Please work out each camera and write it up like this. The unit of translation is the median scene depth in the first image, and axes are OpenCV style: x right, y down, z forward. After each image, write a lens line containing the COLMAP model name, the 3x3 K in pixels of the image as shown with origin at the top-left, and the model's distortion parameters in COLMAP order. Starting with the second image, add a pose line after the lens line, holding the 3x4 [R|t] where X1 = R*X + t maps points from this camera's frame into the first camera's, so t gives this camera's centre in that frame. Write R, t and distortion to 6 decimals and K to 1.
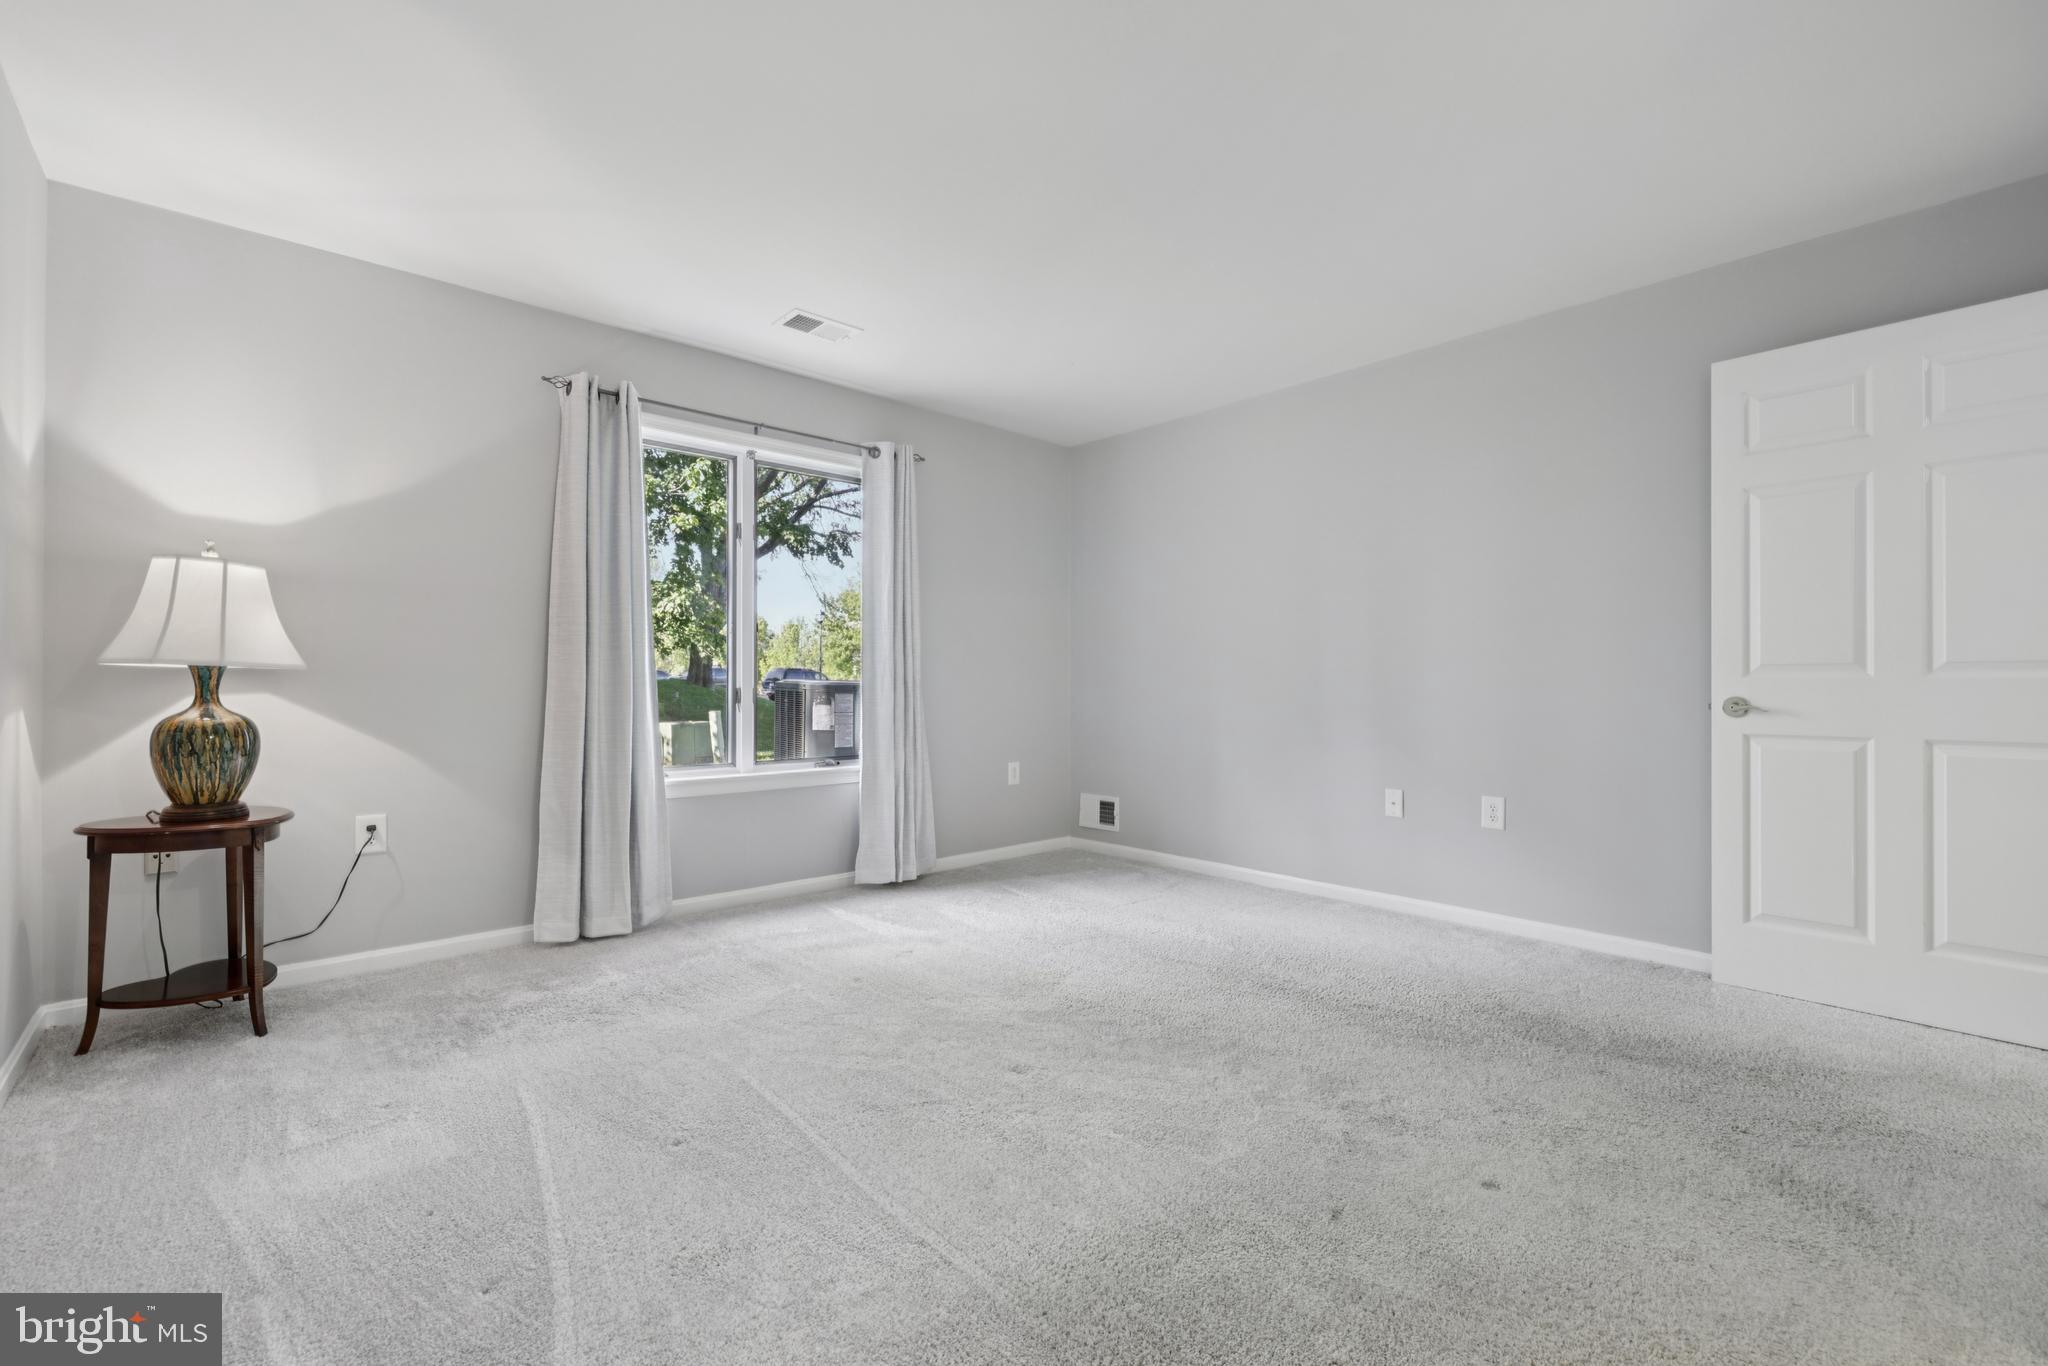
lens RADIAL K [[856.0, 0, 1014.5], [0, 856.0, 685.8], [0, 0, 1]] dist [-0.000321, -0.000011]
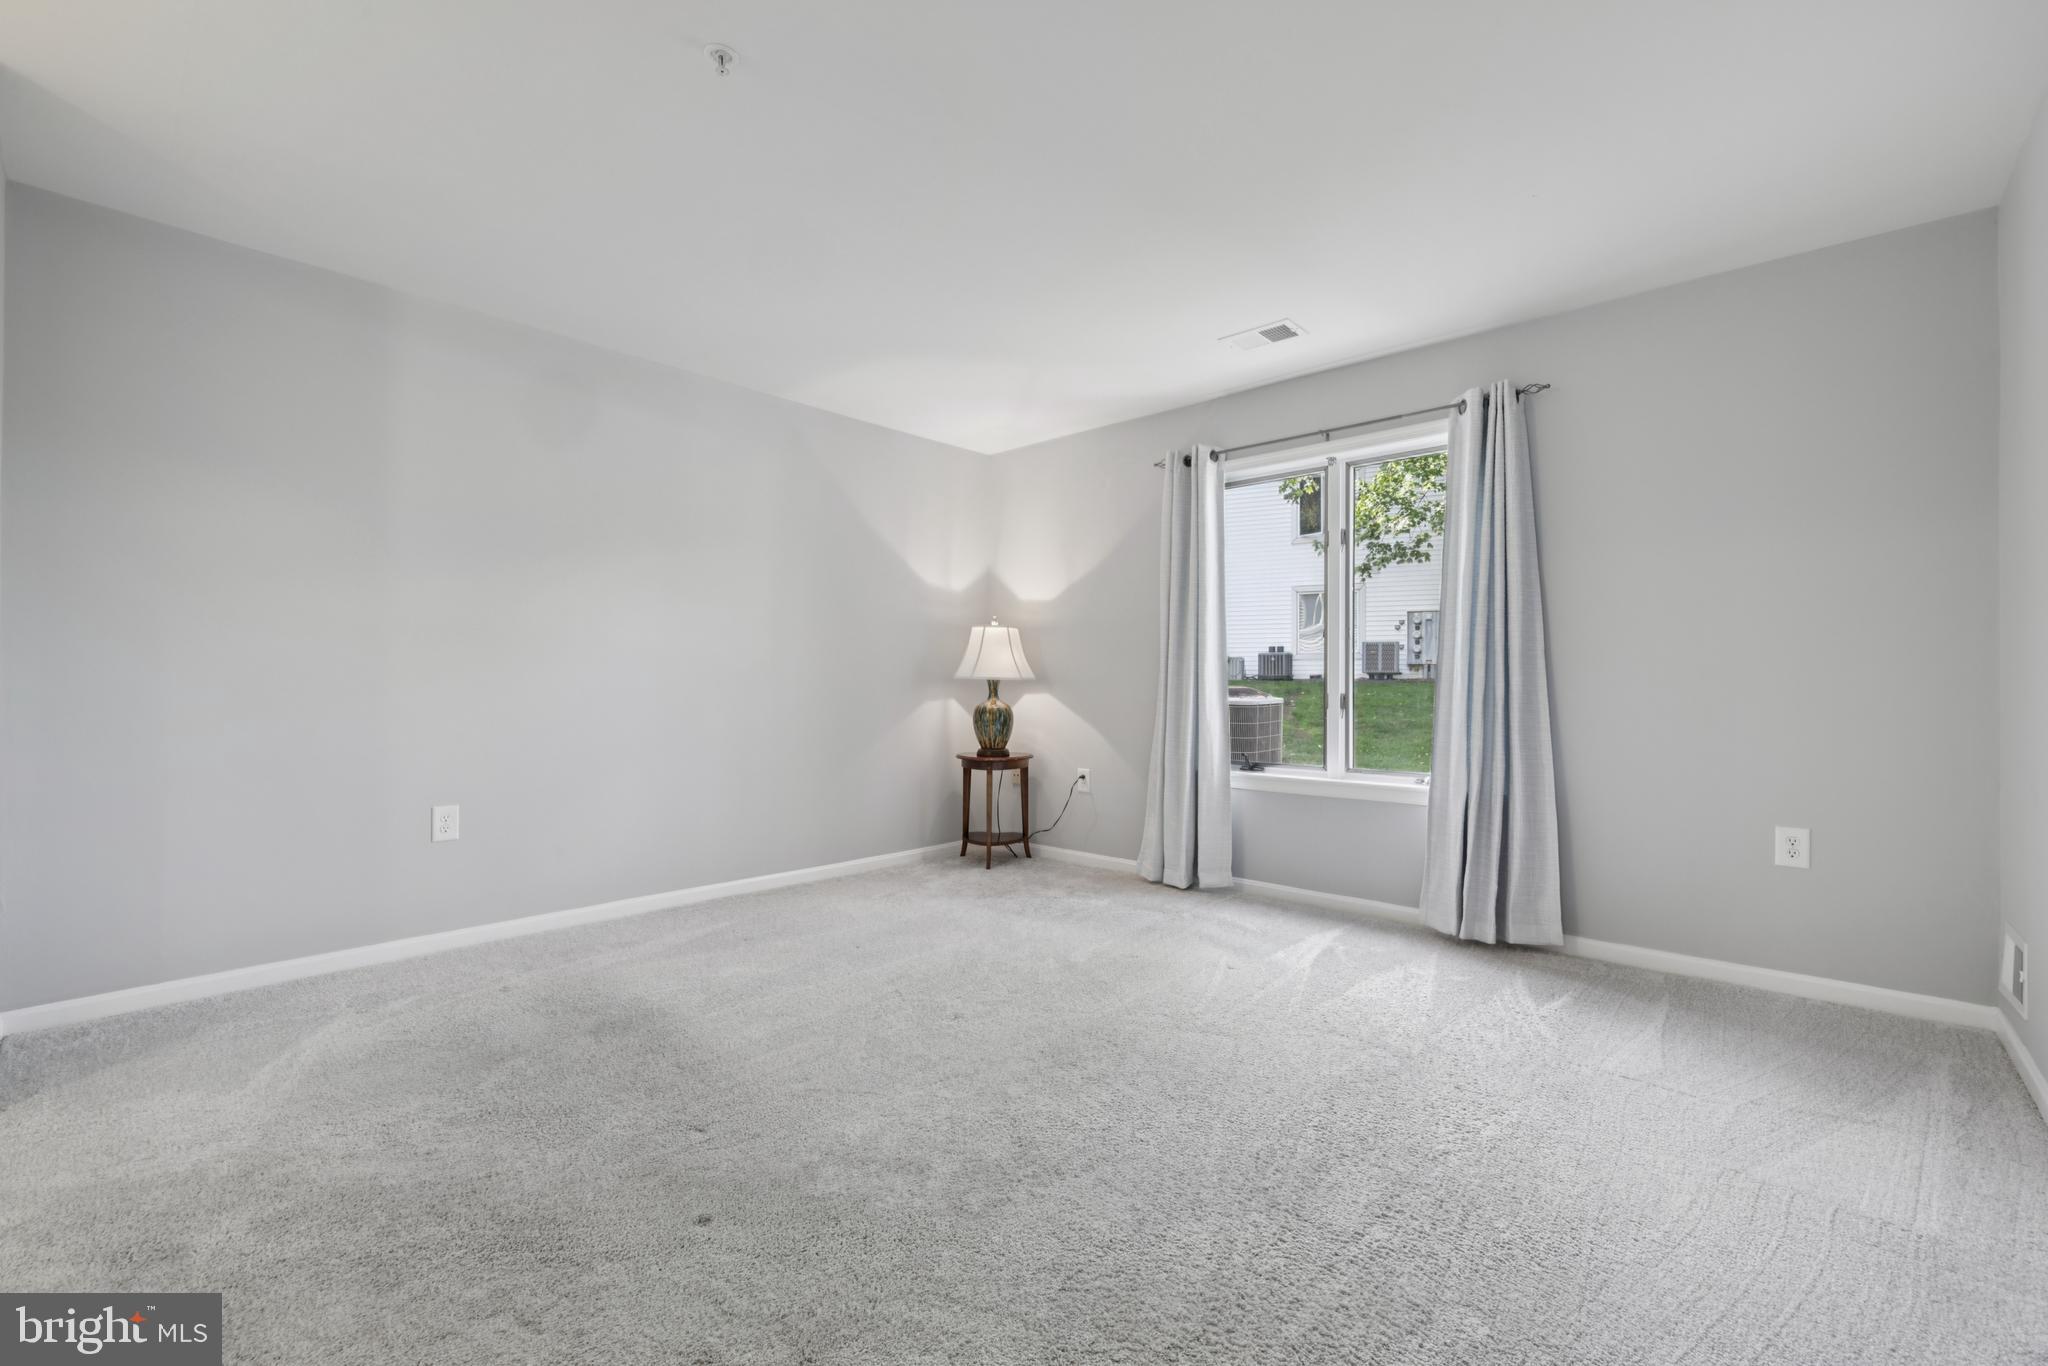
lens RADIAL K [[856.0, 0, 1014.5], [0, 856.0, 685.8], [0, 0, 1]] dist [-0.000321, -0.000011]
pose [[0.095946, 0.001471, -0.995385, 0.881219], [-0.003308, 0.999994, 0.001159, -0.008764], [0.995381, 0.003181, 0.095950, 0.717839]]
